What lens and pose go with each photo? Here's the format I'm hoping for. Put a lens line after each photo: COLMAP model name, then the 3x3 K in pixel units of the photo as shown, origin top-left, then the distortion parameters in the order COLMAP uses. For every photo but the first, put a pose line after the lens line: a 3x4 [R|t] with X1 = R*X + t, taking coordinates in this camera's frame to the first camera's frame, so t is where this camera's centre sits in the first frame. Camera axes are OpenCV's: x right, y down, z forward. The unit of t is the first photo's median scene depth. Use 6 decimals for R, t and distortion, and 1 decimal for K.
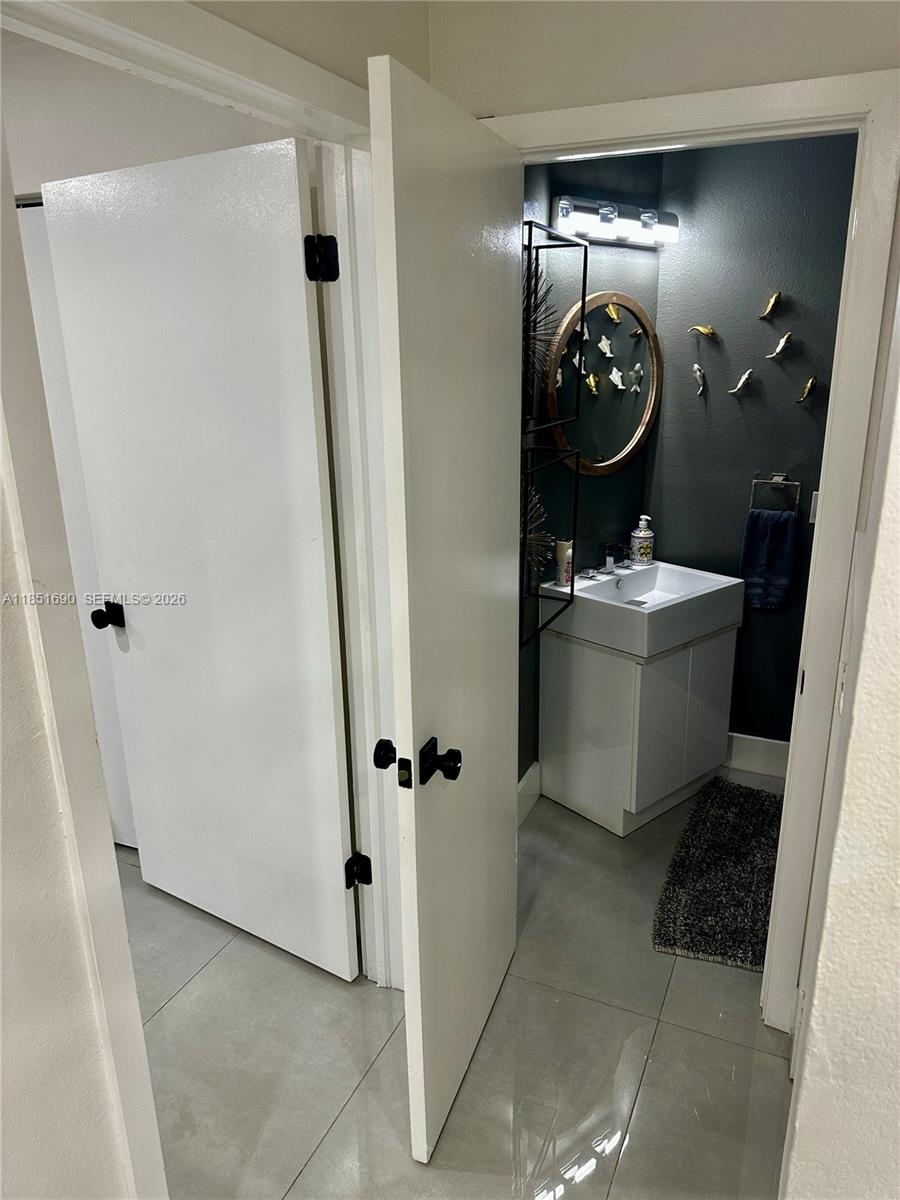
lens RADIAL K [[841.7, 0, 453.8], [0, 841.7, 600.3], [0, 0, 1]] dist [0.183760, -0.370266]
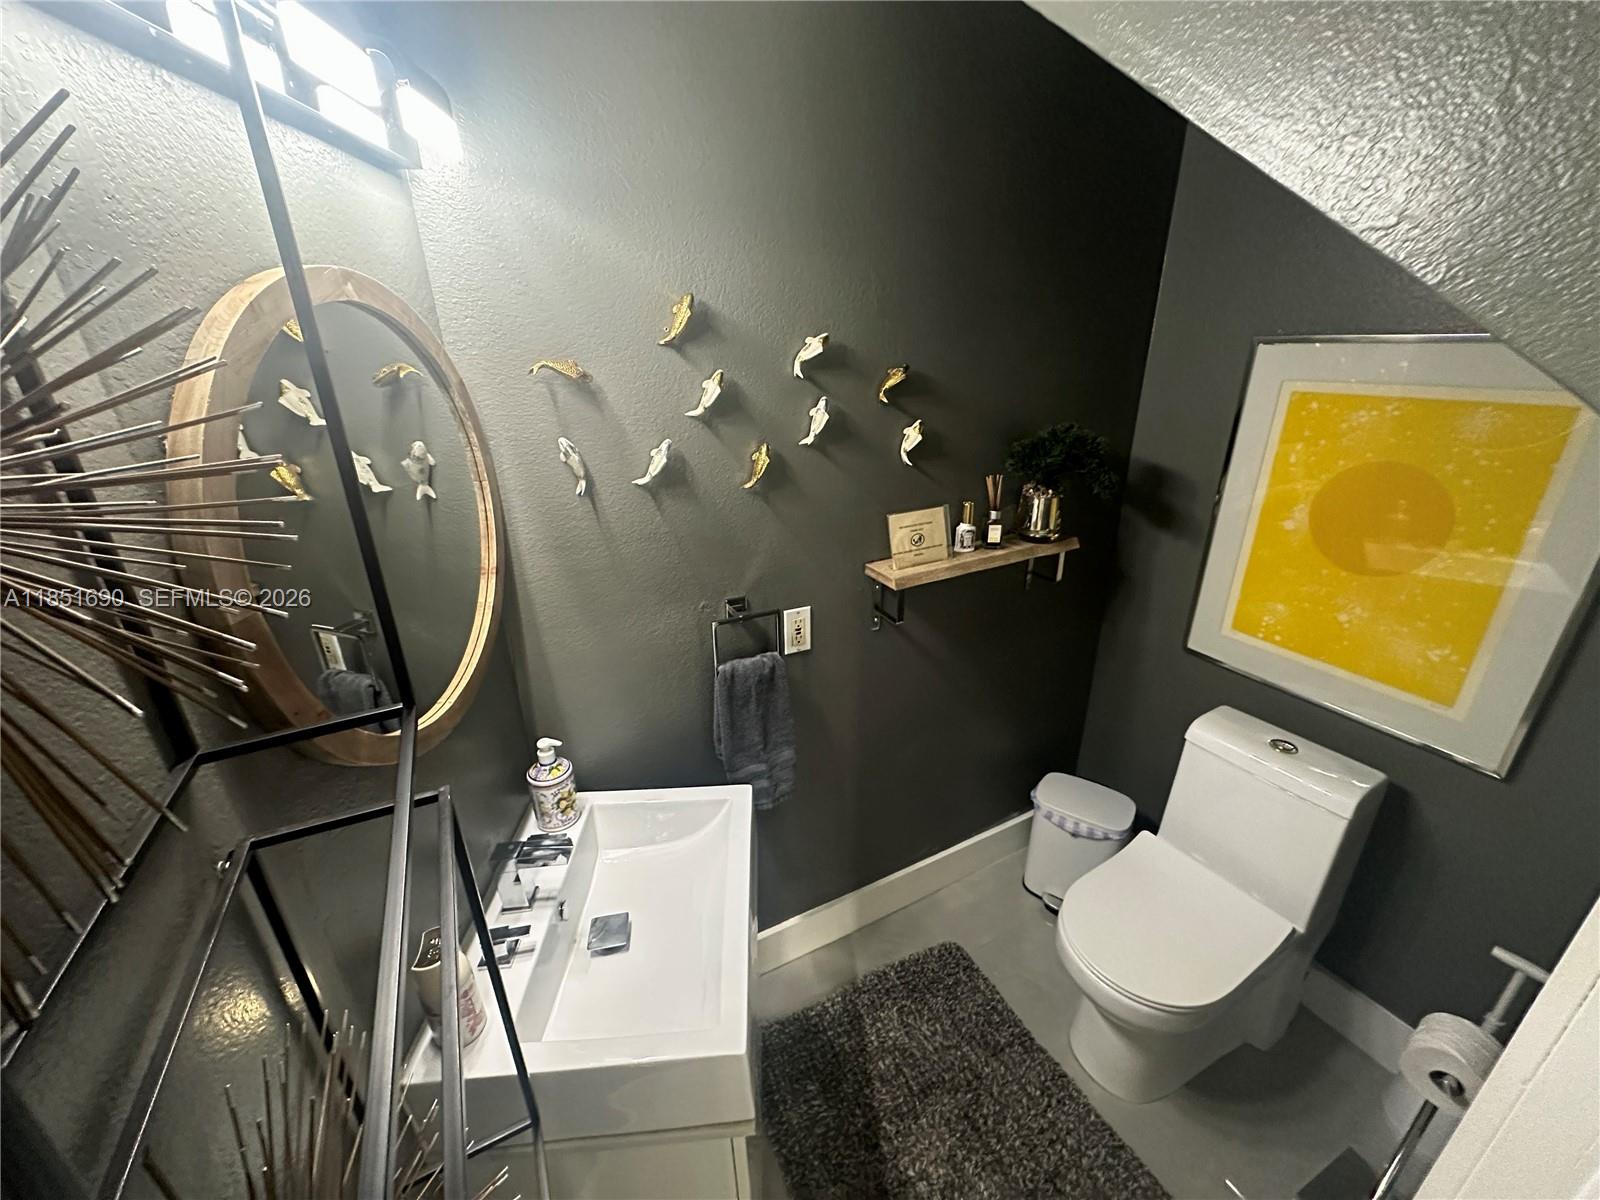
lens RADIAL K [[640.1, 0, 801.7], [0, 640.1, 601.6], [0, 0, 1]] dist [-0.002134, -0.000475]
pose [[0.620319, -0.302332, 0.723740, 0.072293], [0.244308, 0.951300, 0.187995, -0.220360], [-0.745331, 0.060199, 0.663971, 0.656348]]
